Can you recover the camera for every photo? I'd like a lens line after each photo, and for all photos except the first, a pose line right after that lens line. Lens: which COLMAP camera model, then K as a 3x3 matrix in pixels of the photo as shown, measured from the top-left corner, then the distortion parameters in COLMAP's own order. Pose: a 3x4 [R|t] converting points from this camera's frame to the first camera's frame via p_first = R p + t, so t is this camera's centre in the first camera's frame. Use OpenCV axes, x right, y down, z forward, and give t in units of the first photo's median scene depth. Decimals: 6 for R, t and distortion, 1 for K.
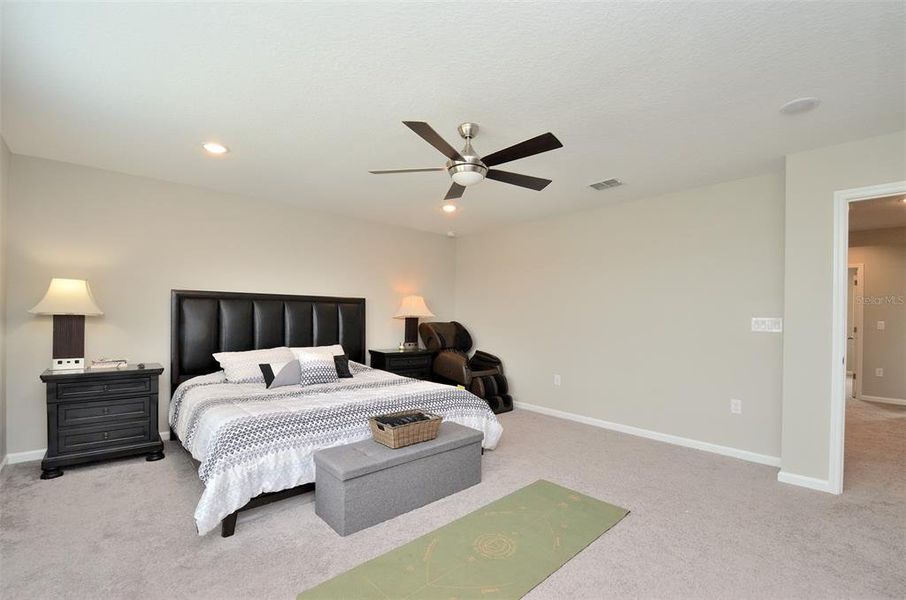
lens RADIAL K [[395.0, 0, 457.5], [0, 395.0, 317.2], [0, 0, 1]] dist [0.010368, -0.018460]
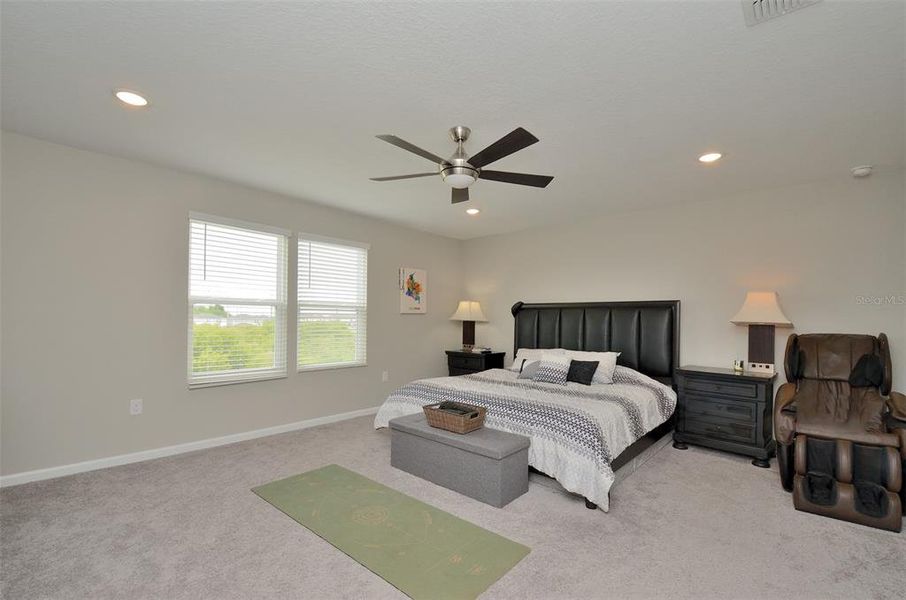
lens RADIAL K [[395.0, 0, 457.5], [0, 395.0, 317.2], [0, 0, 1]] dist [0.010368, -0.018460]
pose [[0.077005, -0.013831, -0.996935, 0.683215], [-0.010461, 0.999838, -0.014679, 0.004654], [0.996976, 0.011559, 0.076848, 0.613451]]
